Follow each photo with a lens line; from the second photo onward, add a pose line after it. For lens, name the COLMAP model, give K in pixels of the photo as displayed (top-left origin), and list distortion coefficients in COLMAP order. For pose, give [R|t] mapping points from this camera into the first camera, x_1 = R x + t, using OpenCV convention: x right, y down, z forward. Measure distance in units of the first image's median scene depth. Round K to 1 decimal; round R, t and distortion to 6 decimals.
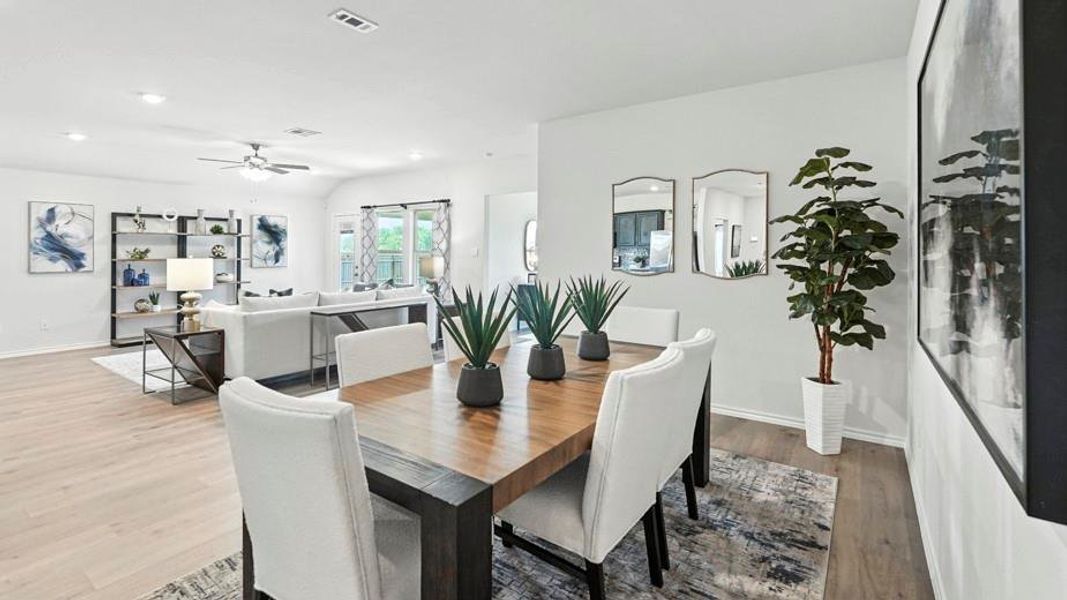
lens RADIAL K [[479.8, 0, 530.2], [0, 479.8, 247.7], [0, 0, 1]] dist [-0.008612, 0.005555]
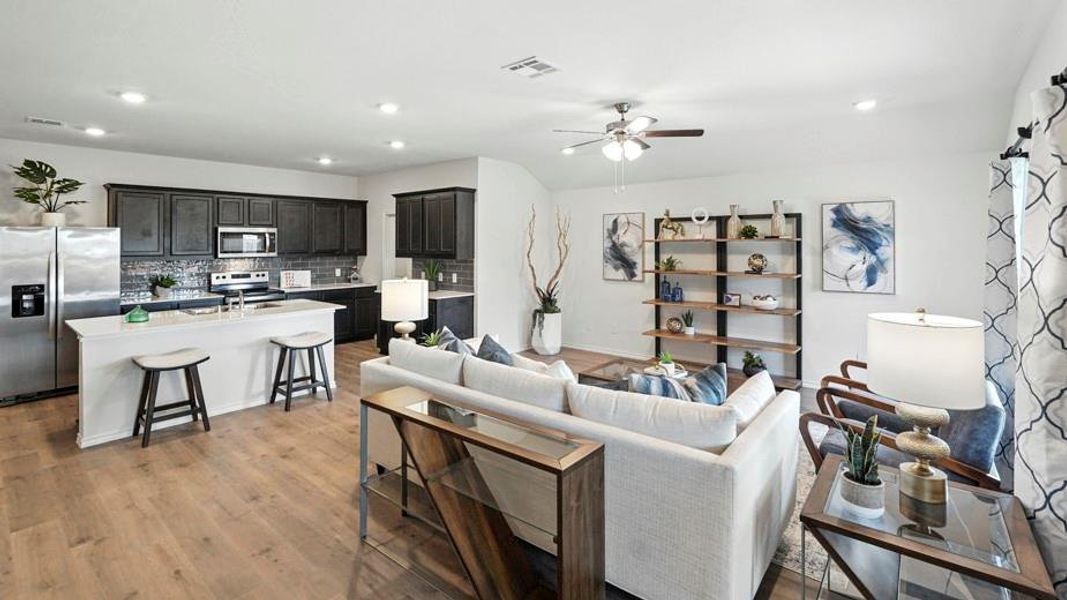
lens RADIAL K [[479.8, 0, 530.7], [0, 479.8, 245.3], [0, 0, 1]] dist [-0.008612, 0.005555]
pose [[-0.090524, 0.000435, -0.995894, 0.069524], [0.011083, 0.999938, -0.000570, -0.023981], [0.995833, -0.011089, -0.090523, 0.823552]]
